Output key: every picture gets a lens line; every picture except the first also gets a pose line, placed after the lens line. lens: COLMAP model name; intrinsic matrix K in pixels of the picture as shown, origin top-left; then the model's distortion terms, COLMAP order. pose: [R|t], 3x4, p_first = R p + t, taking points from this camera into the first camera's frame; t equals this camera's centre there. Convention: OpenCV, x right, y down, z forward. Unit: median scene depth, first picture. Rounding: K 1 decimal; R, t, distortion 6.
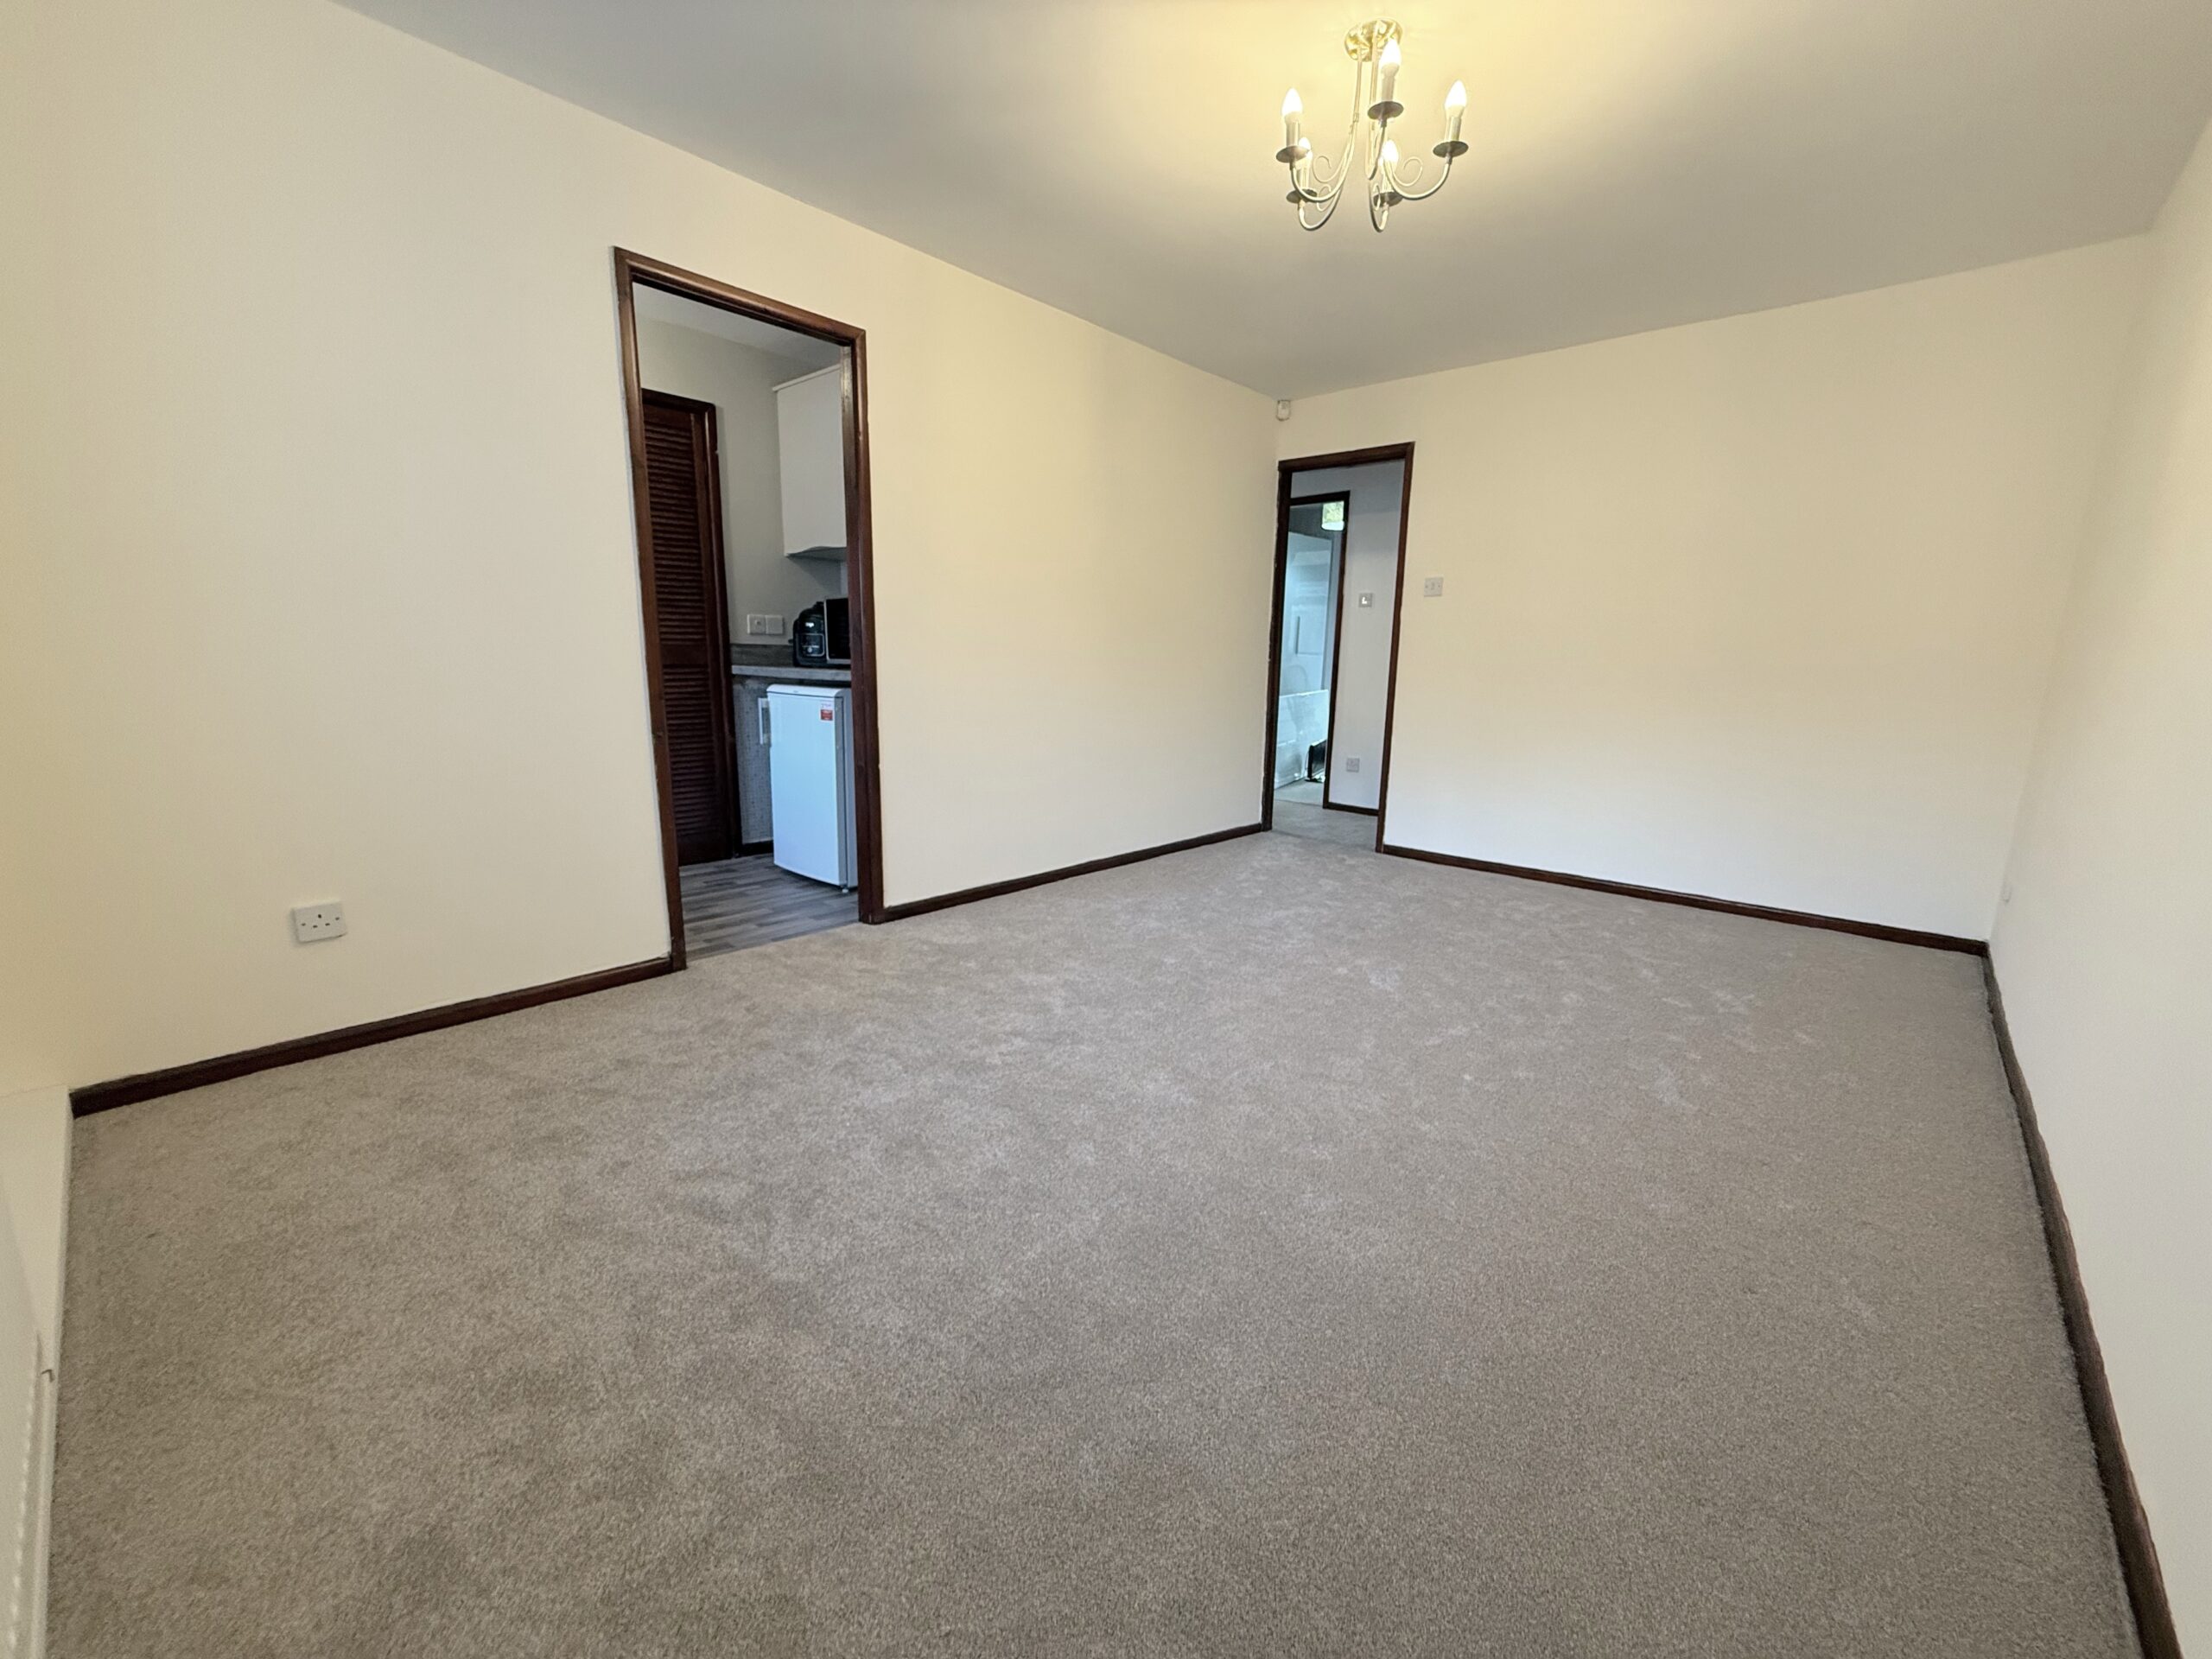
lens RADIAL K [[884.0, 0, 1100.0], [0, 884.0, 832.0], [0, 0, 1]] dist [0.001874, -0.000503]
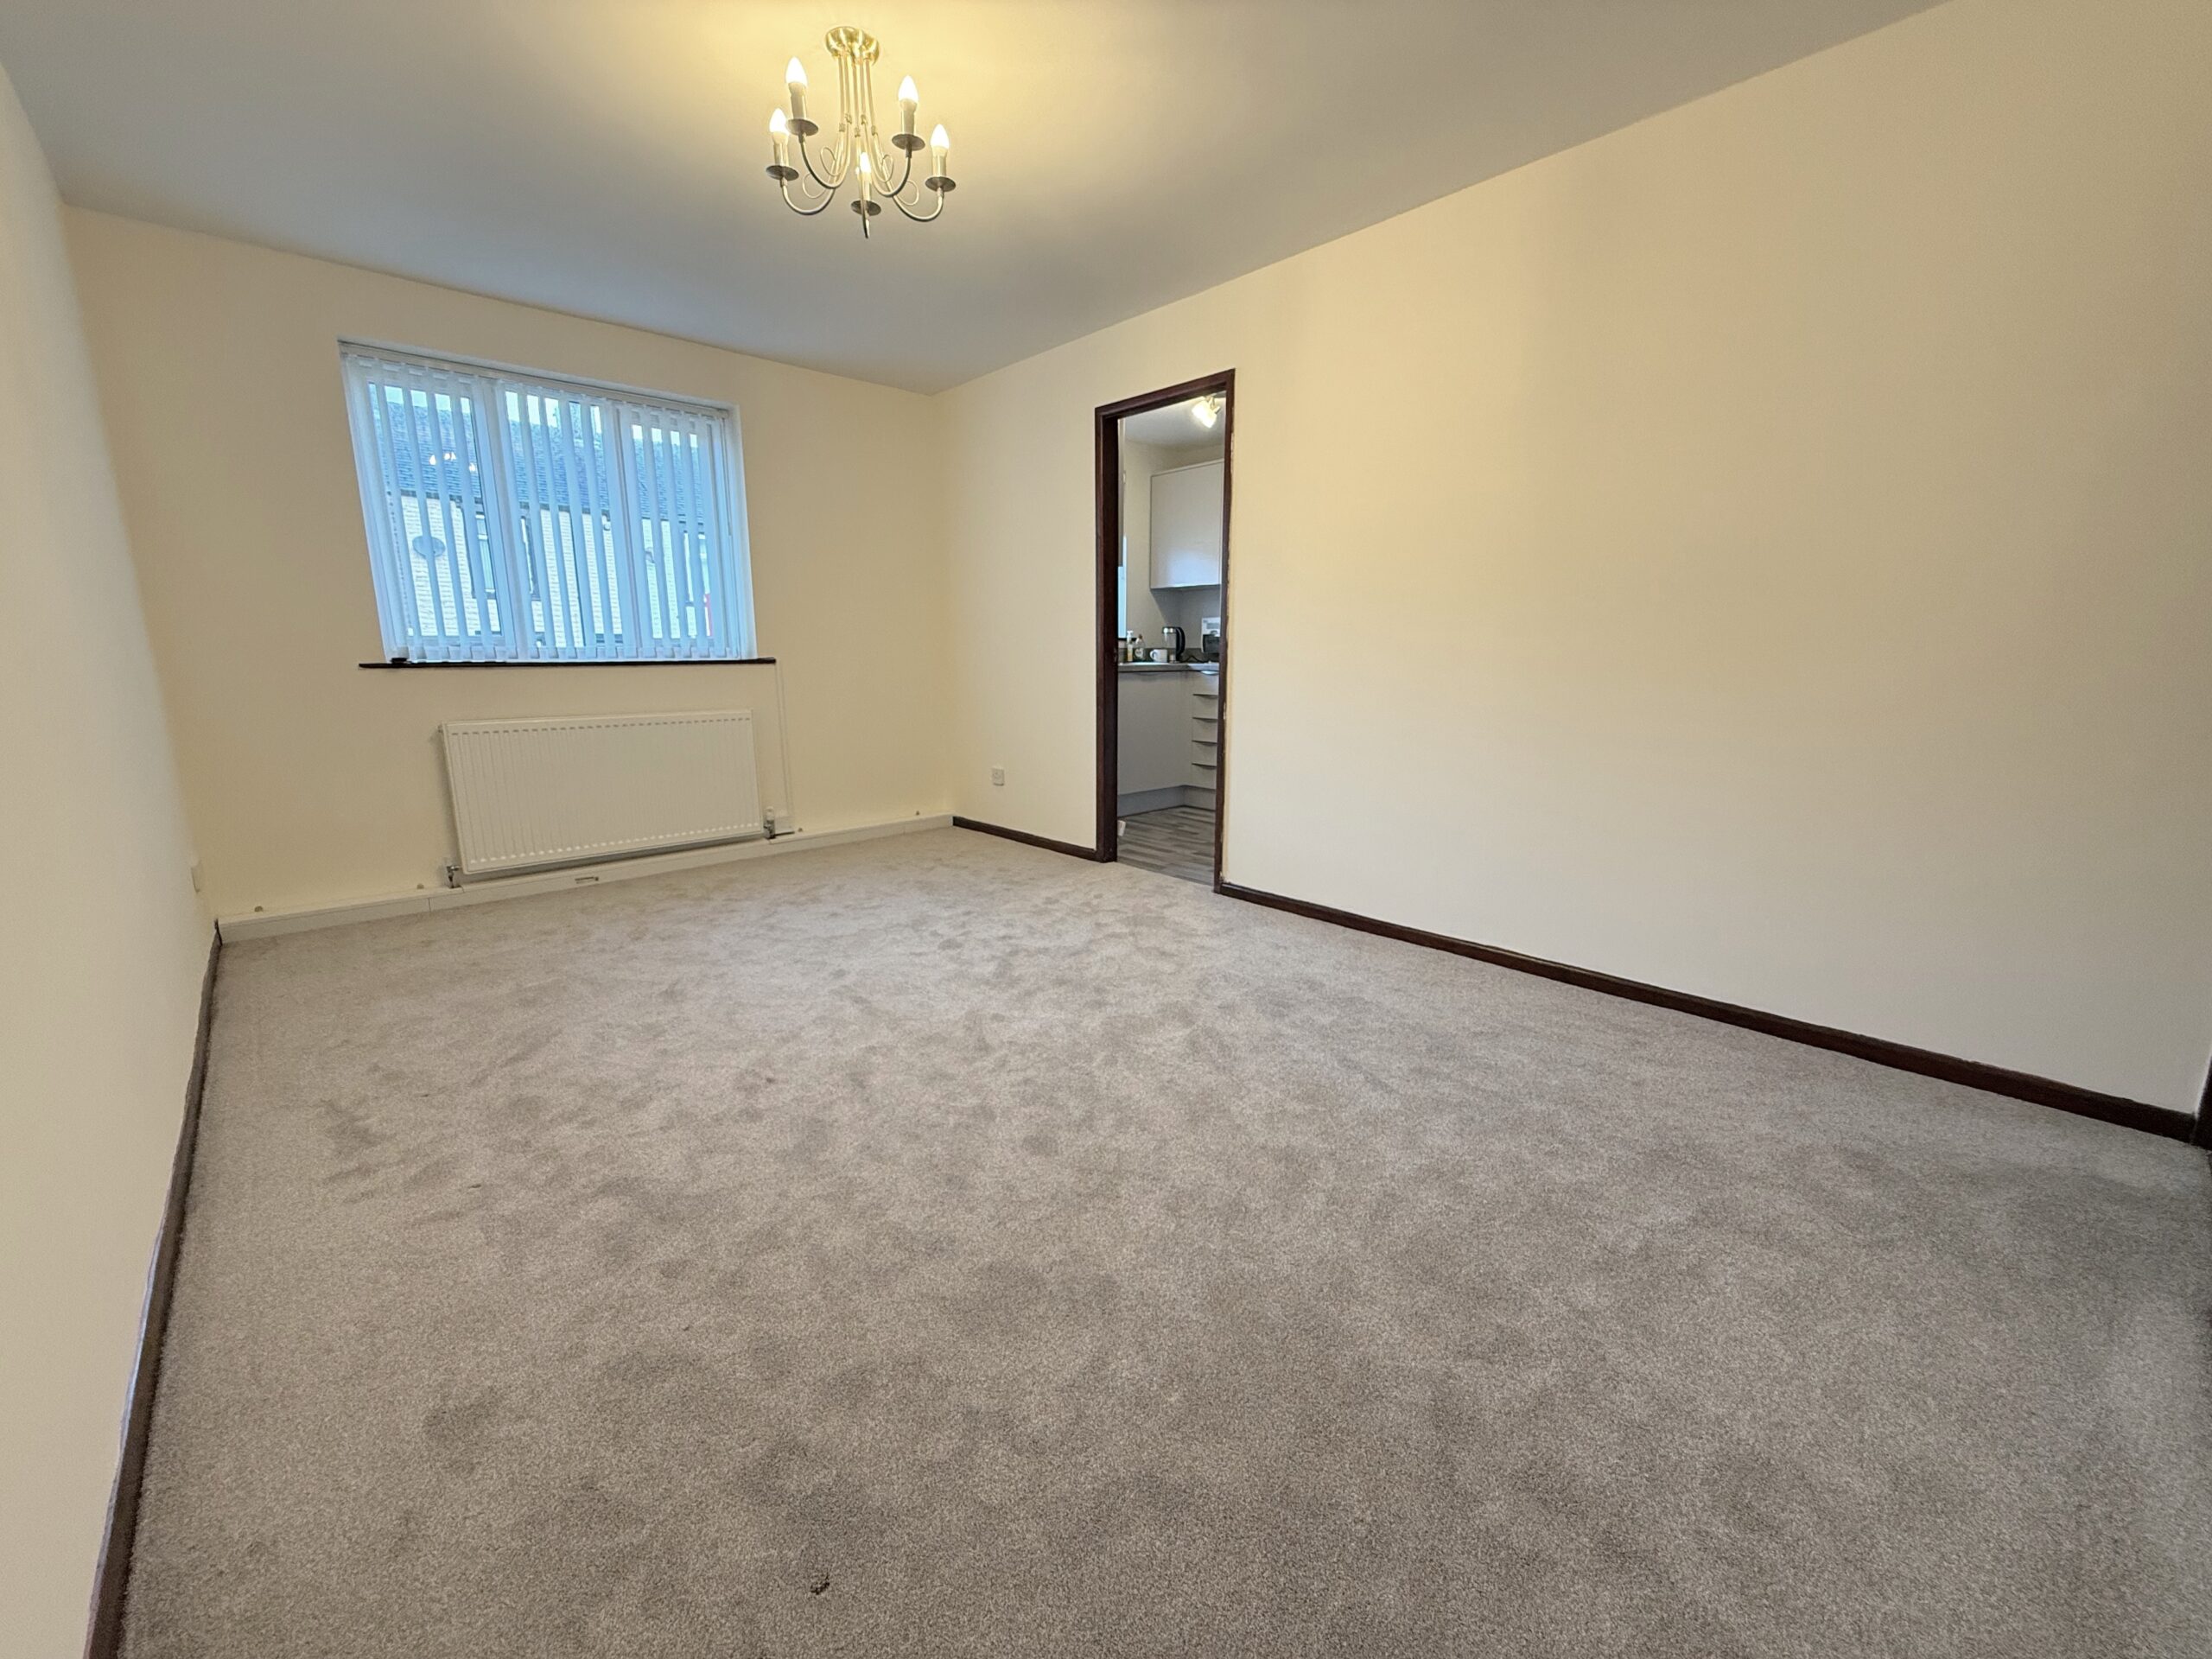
lens RADIAL K [[884.0, 0, 1100.0], [0, 884.0, 832.0], [0, 0, 1]] dist [0.001874, -0.000503]
pose [[-0.093837, 0.183387, -0.978552, 1.049448], [-0.191619, 0.961185, 0.198508, -0.205039], [0.976973, 0.206136, -0.055055, 1.096027]]
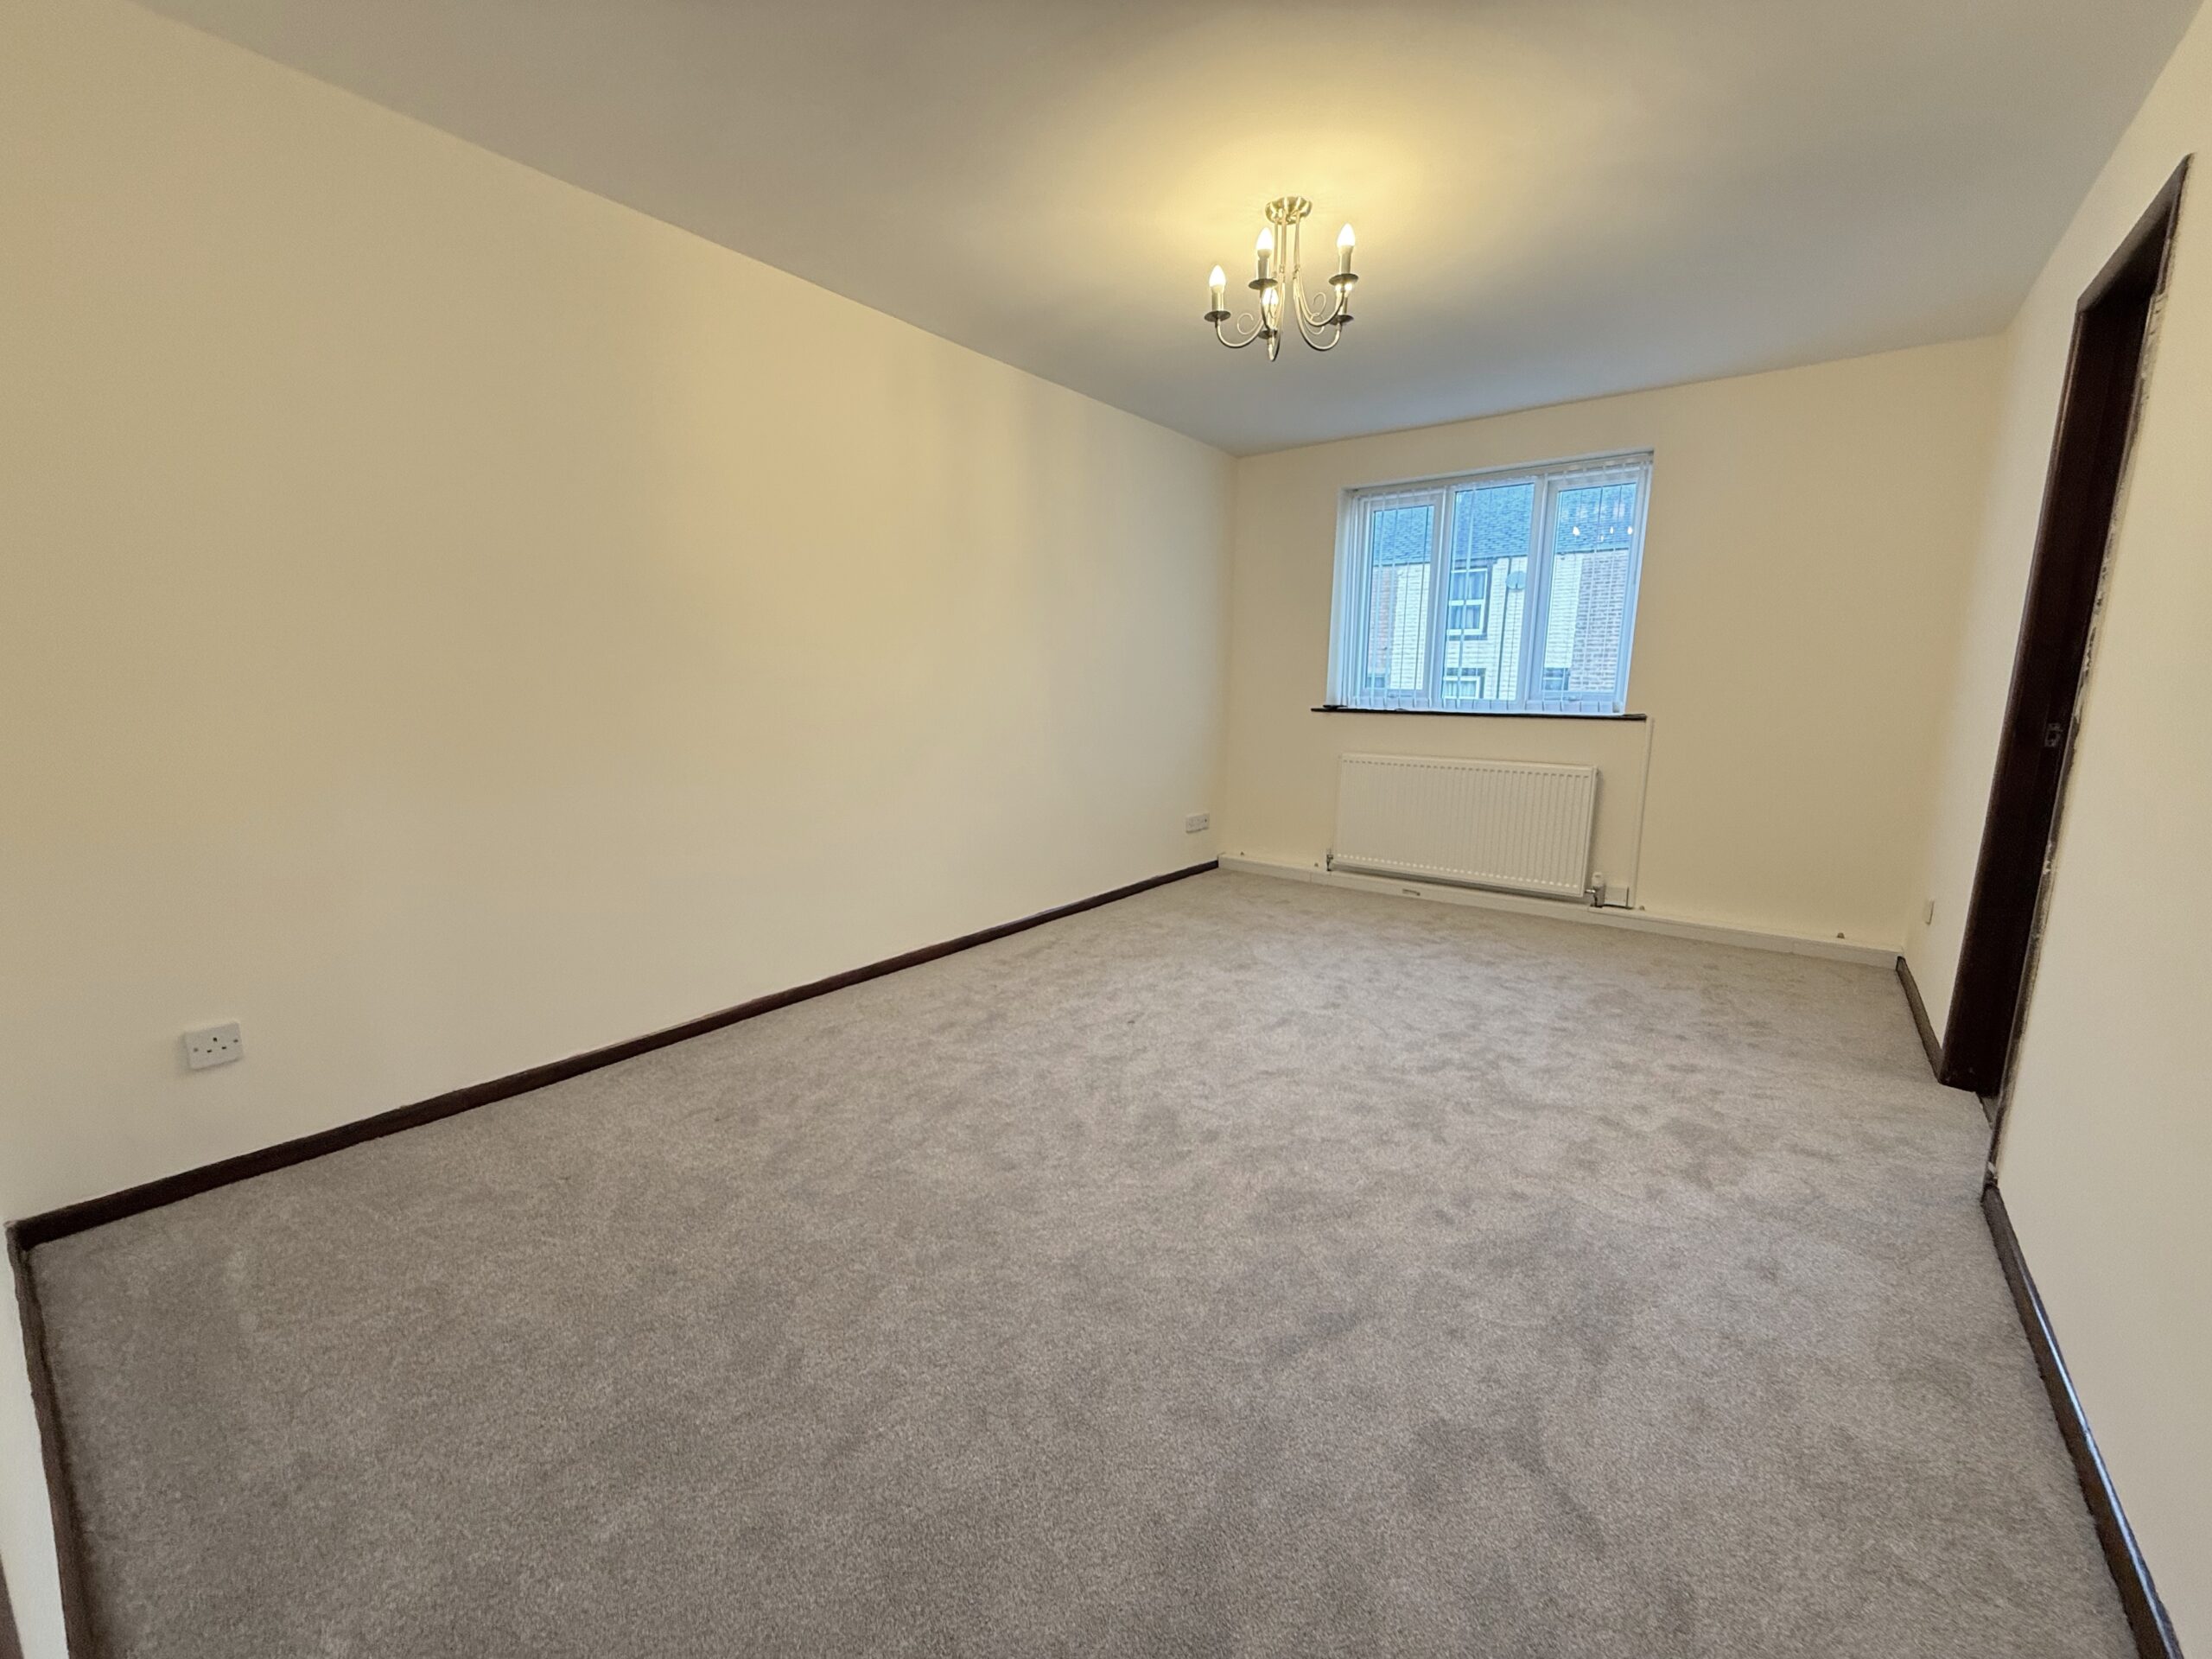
lens RADIAL K [[884.0, 0, 1100.0], [0, 884.0, 832.0], [0, 0, 1]] dist [0.001874, -0.000503]
pose [[-0.997109, -0.012629, -0.074928, 0.466522], [-0.038462, 0.934316, 0.354364, -0.378814], [0.065531, 0.356221, -0.932101, 1.734542]]
